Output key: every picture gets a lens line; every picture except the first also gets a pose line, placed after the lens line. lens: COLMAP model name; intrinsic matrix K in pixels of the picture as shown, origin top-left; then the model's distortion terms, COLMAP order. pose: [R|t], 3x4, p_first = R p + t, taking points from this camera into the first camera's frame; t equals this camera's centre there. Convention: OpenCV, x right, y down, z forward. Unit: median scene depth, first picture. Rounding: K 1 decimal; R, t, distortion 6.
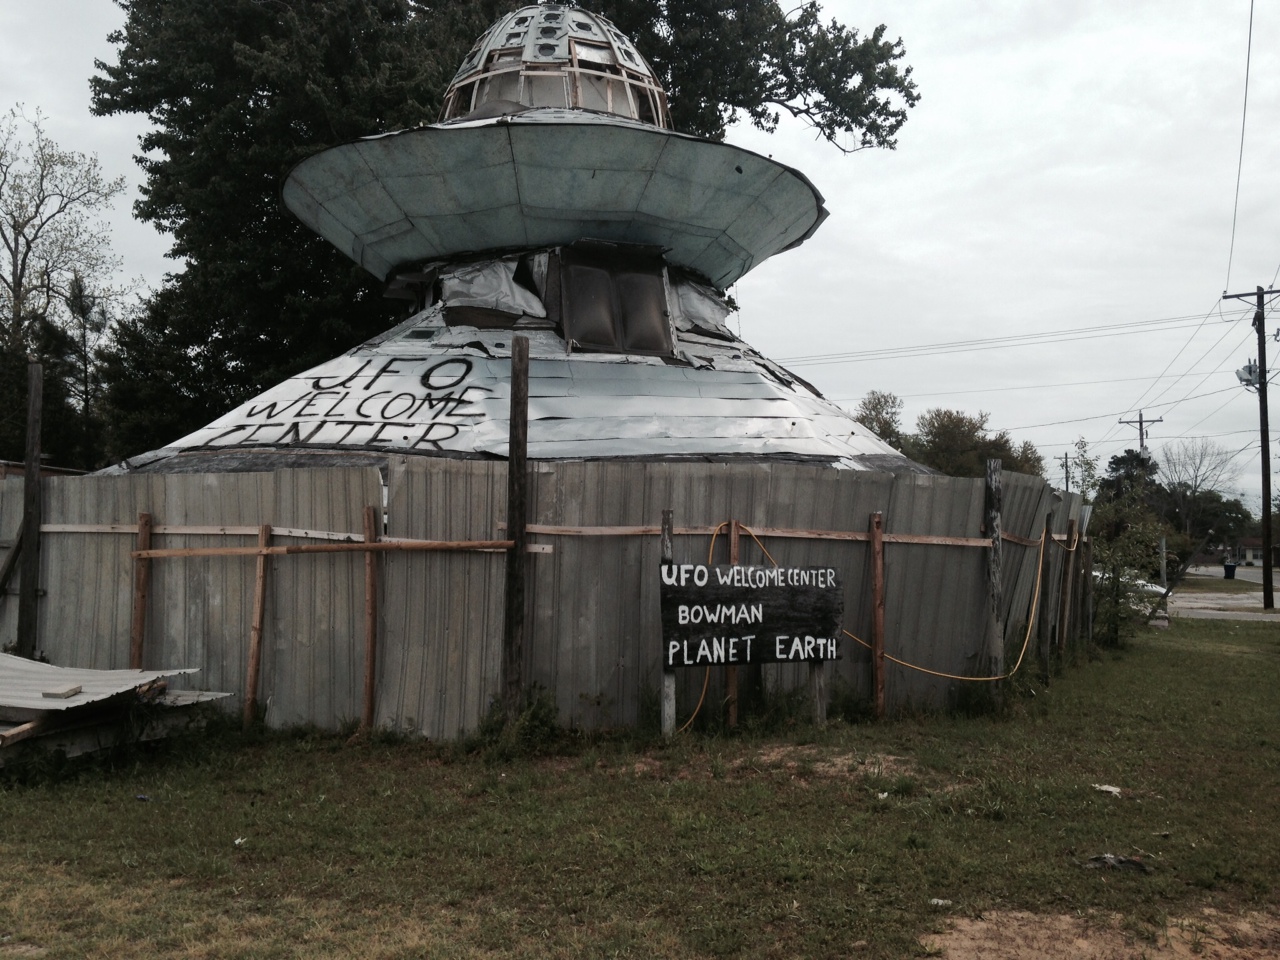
lens RADIAL K [[1218.2, 0, 634.3], [0, 1218.2, 479.6], [0, 0, 1]] dist [0.127610, -0.103008]
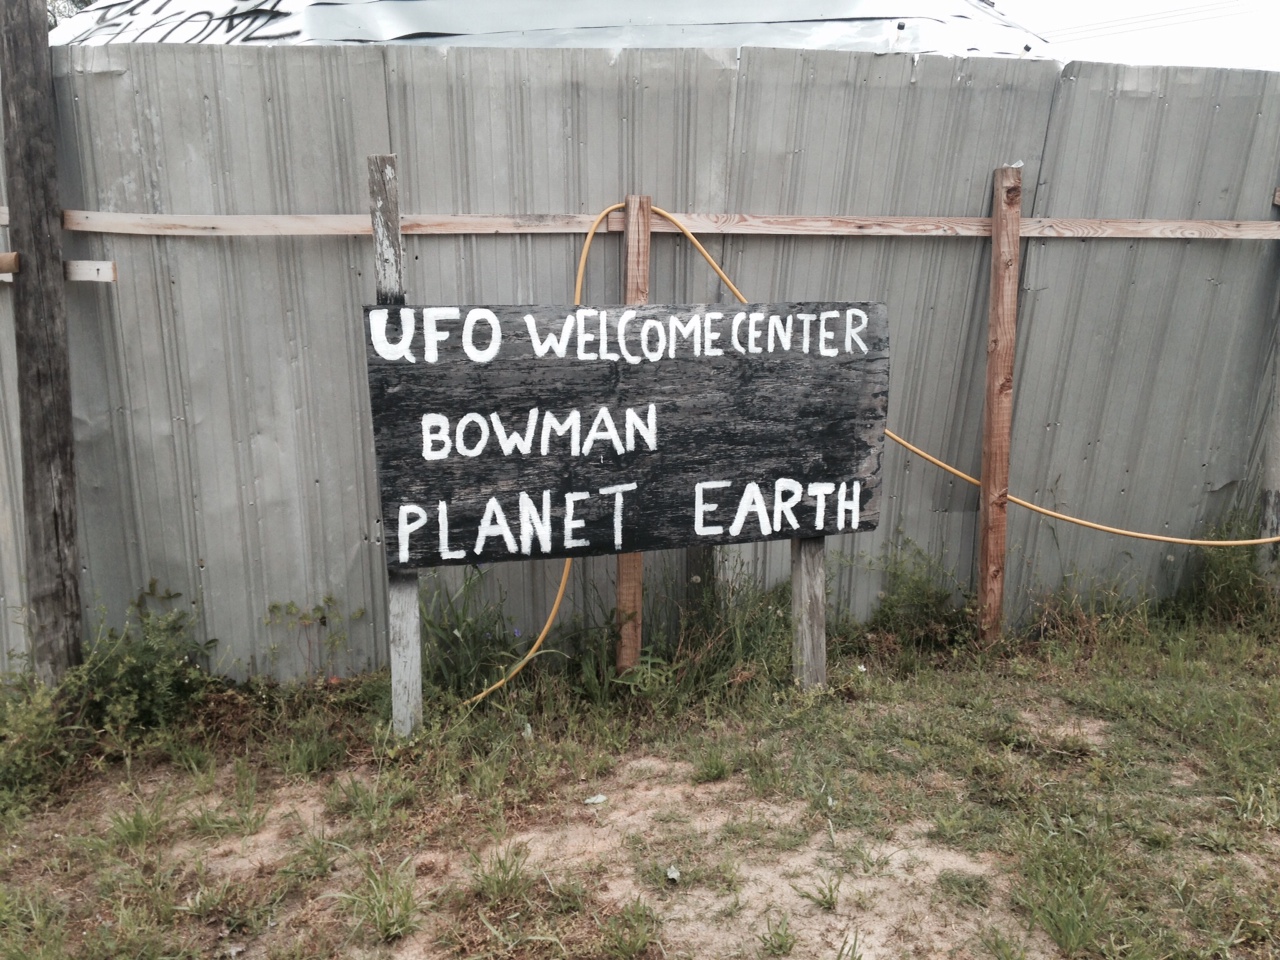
lens RADIAL K [[1218.2, 0, 603.6], [0, 1218.2, 543.3], [0, 0, 1]] dist [0.127610, -0.103008]
pose [[0.981111, 0.011677, -0.193091, 0.162589], [0.037259, 0.968080, 0.247858, 0.046207], [0.189822, -0.250371, 0.949359, 0.601489]]
